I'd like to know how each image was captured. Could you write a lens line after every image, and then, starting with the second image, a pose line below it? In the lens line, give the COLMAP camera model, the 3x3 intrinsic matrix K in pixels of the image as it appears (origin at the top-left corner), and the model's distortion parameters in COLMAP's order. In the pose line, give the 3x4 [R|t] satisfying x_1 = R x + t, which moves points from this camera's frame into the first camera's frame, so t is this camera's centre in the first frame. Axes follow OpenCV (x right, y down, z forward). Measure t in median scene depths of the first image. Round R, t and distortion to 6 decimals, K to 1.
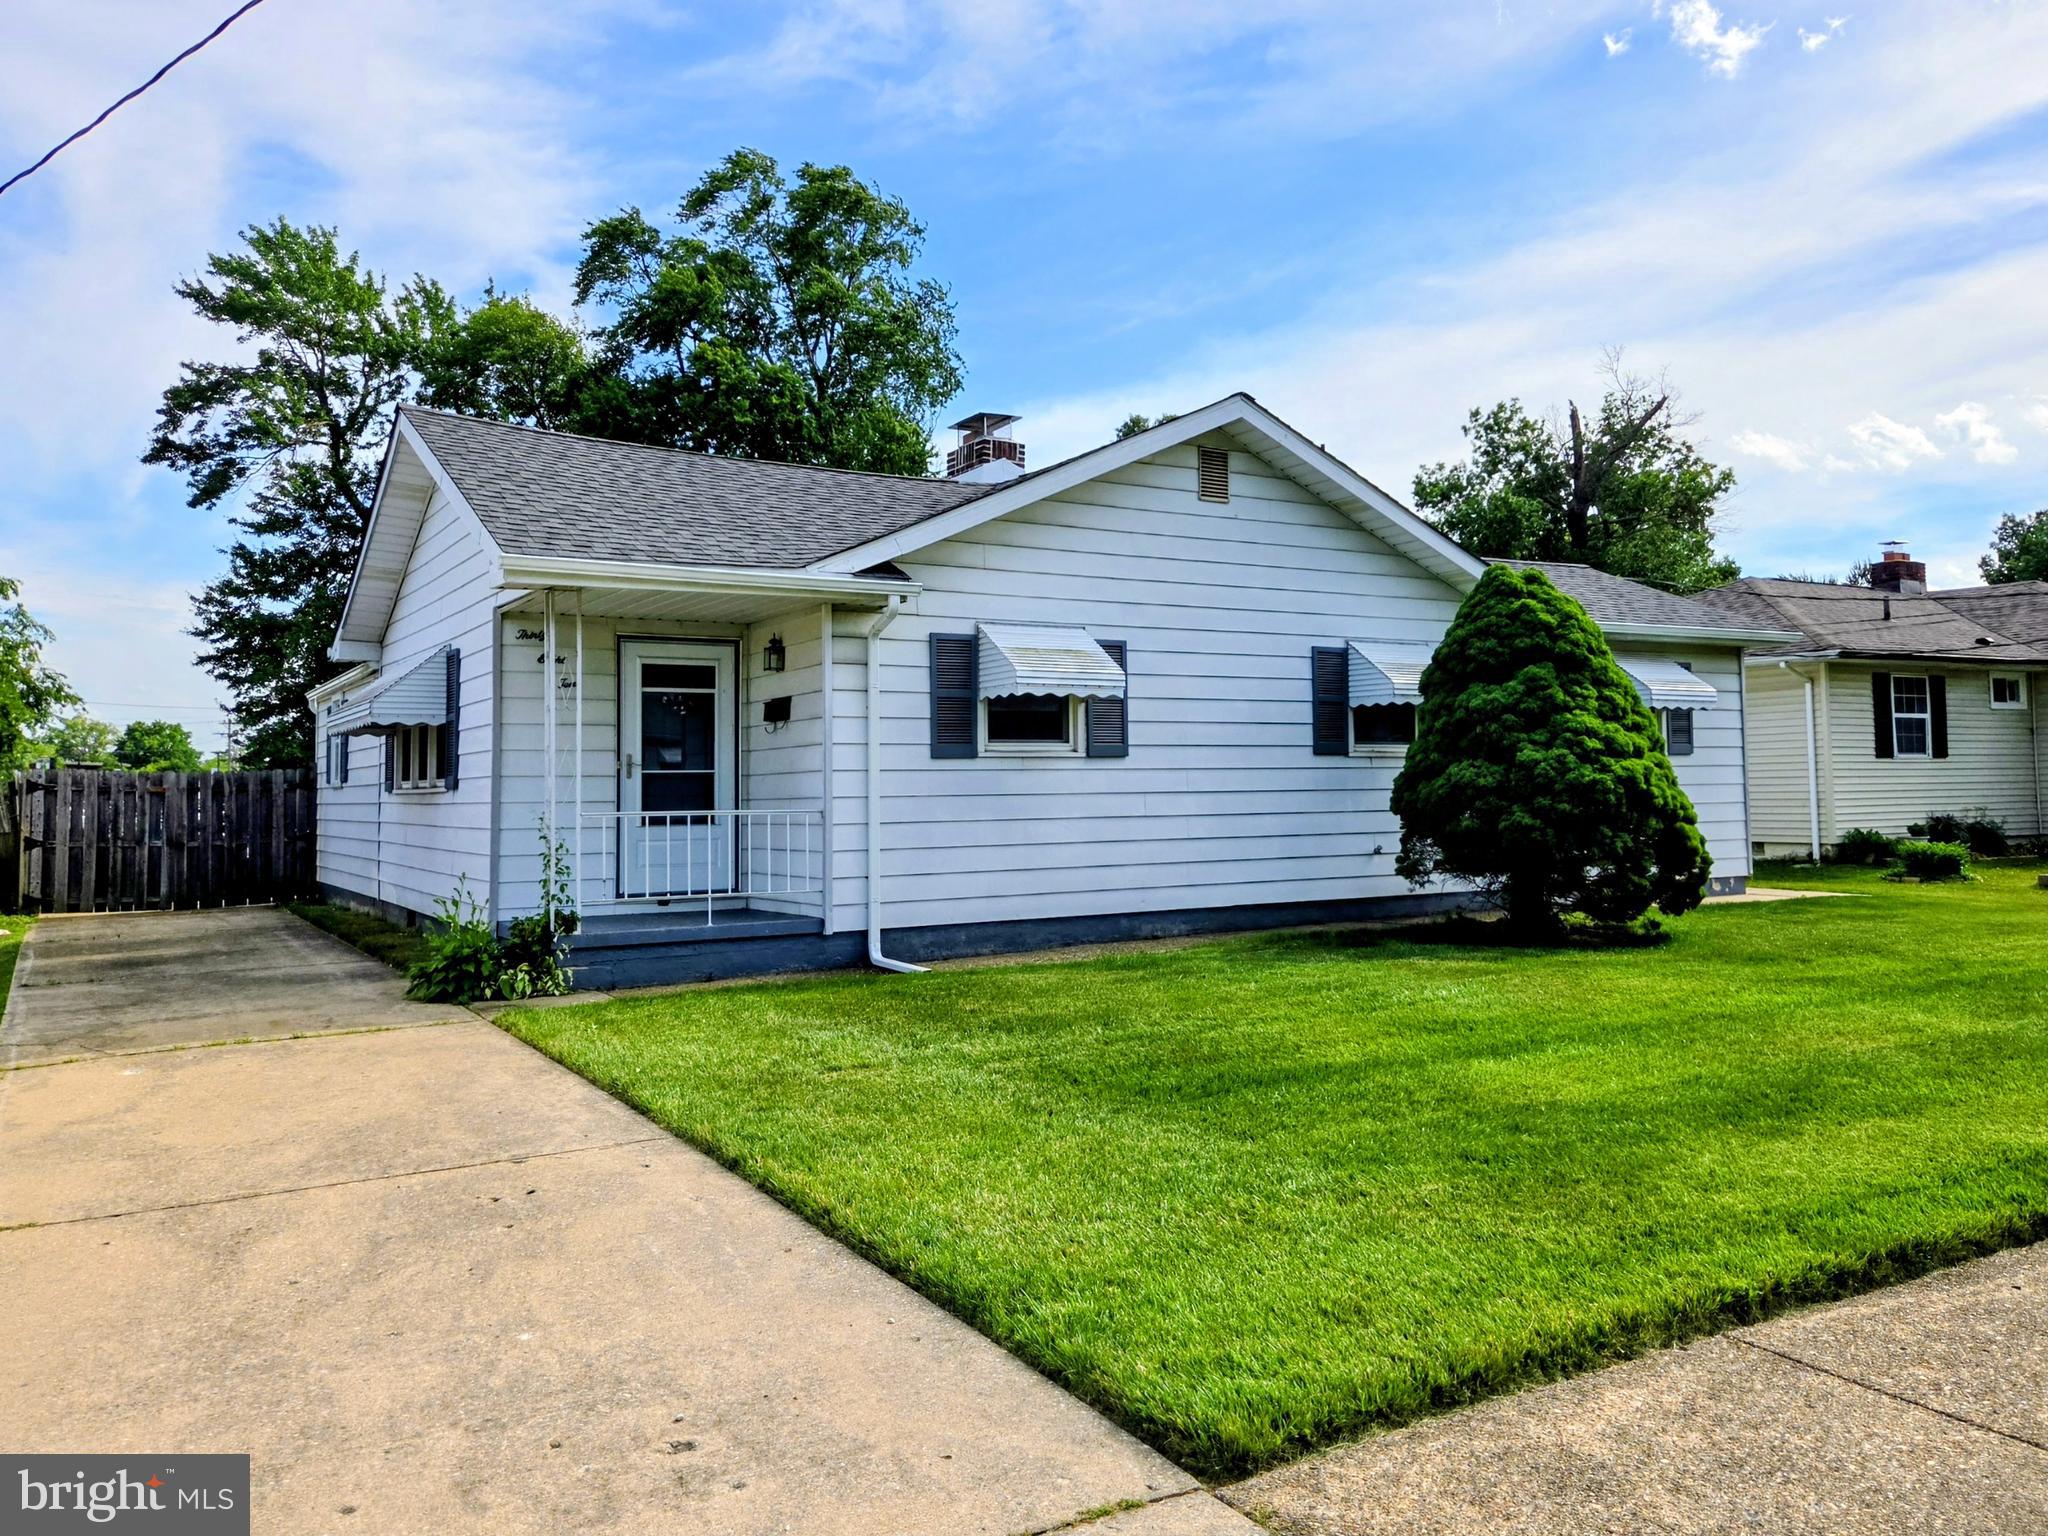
lens RADIAL K [[1378.3, 0, 1026.3], [0, 1378.3, 727.4], [0, 0, 1]] dist [0.069348, -0.055887]
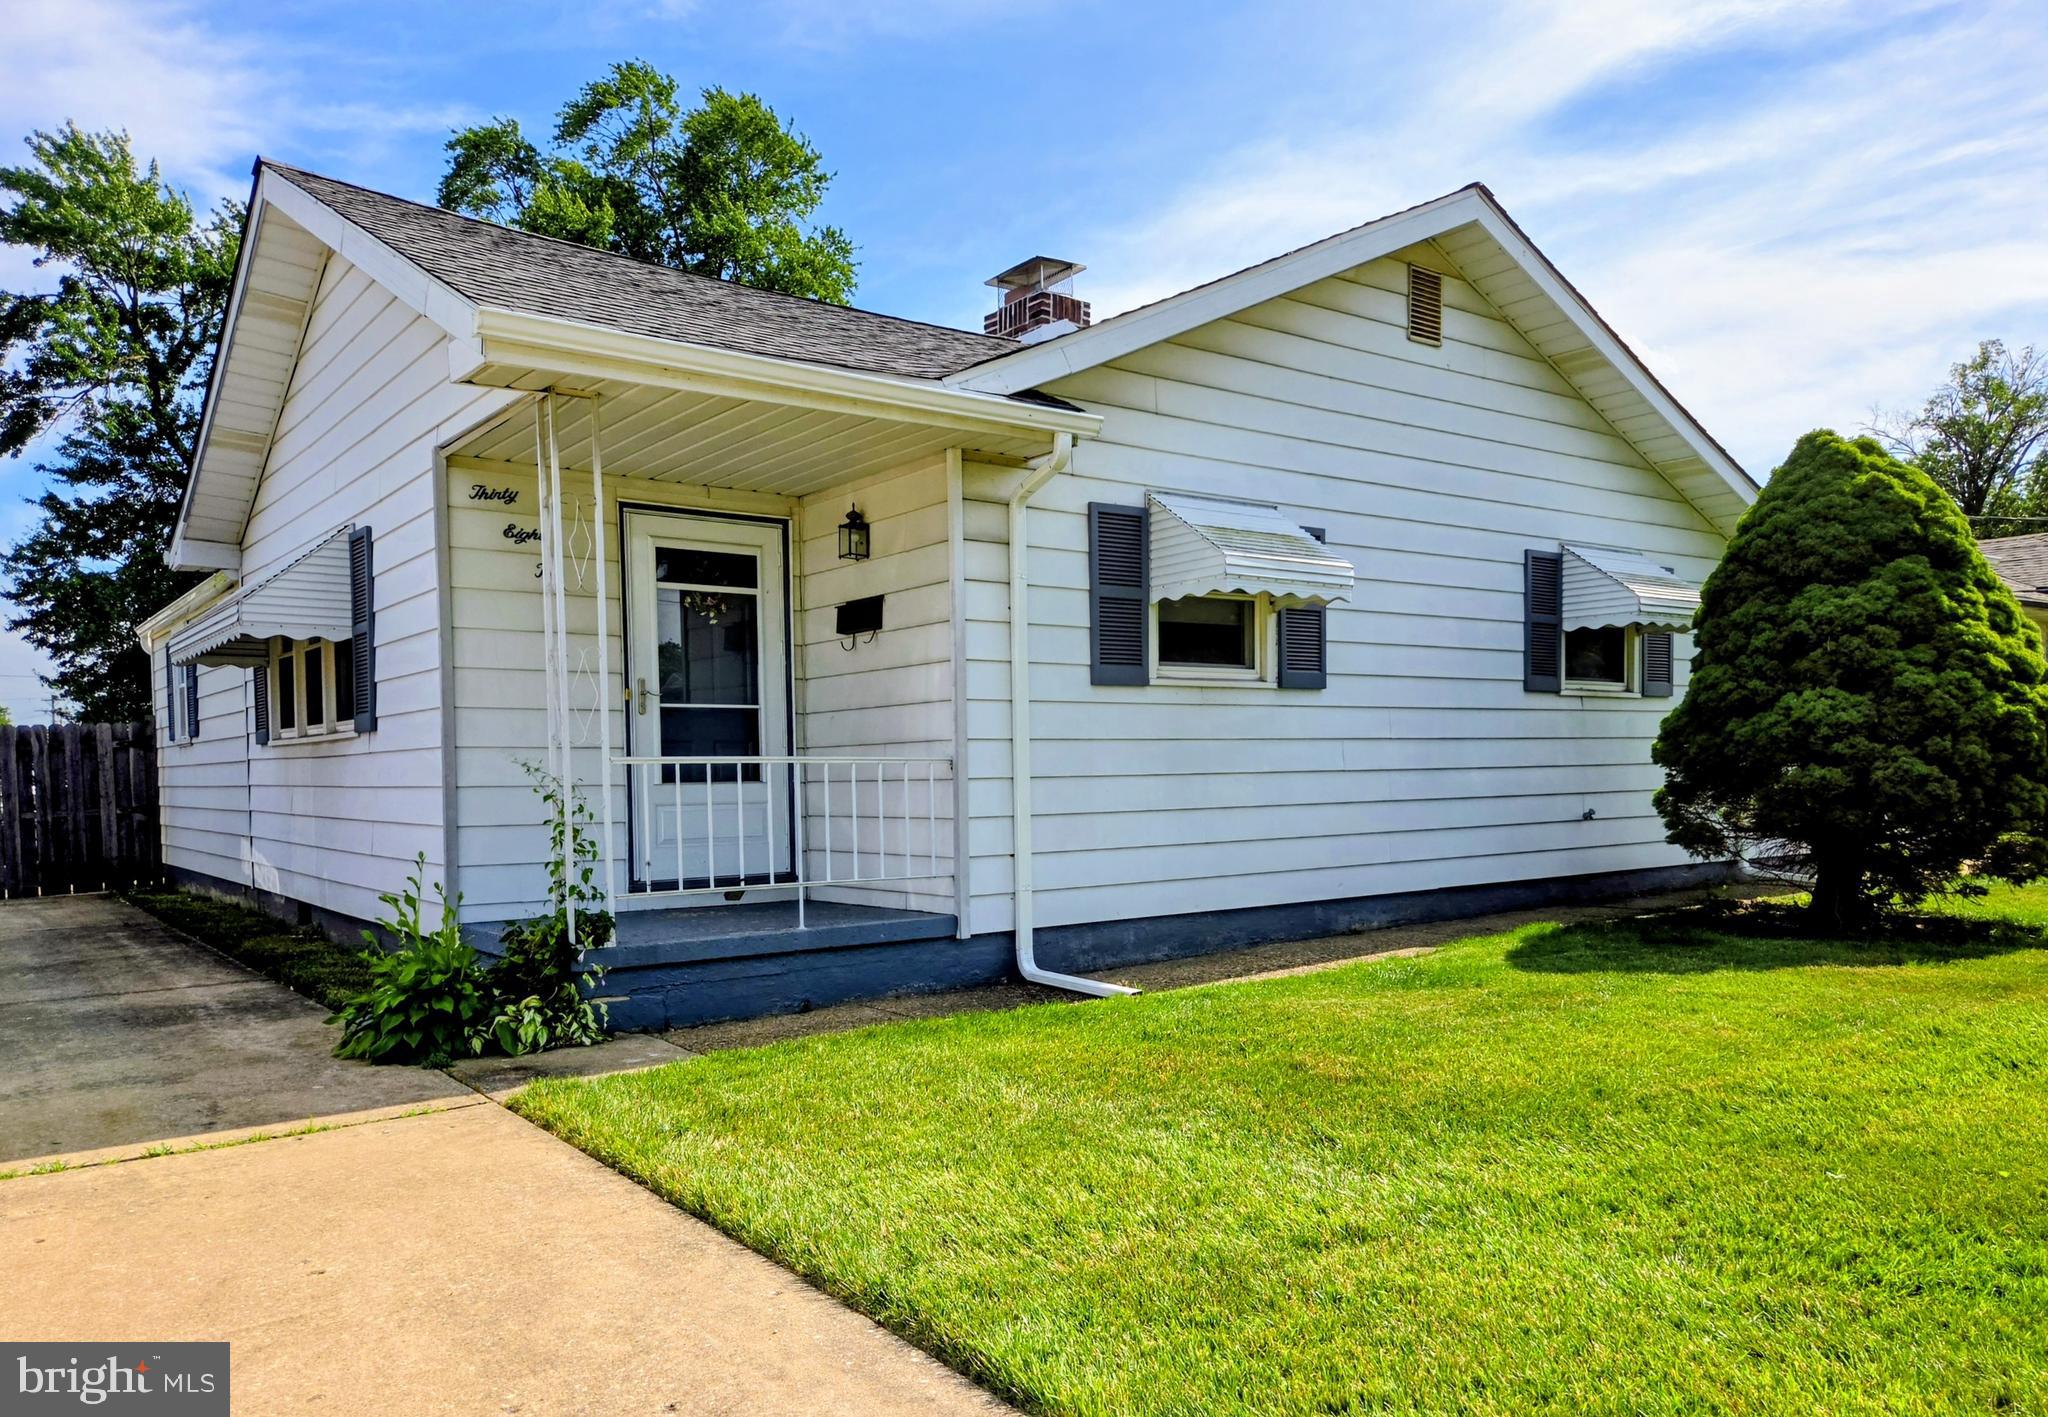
lens RADIAL K [[1338.4, 0, 1024.2], [0, 1338.4, 814.2], [0, 0, 1]] dist [0.046379, -0.023800]
pose [[0.994913, -0.005561, 0.100584, -0.163618], [-0.002610, 0.996717, 0.080922, 0.031613], [-0.100703, -0.080773, 0.991632, 0.312315]]
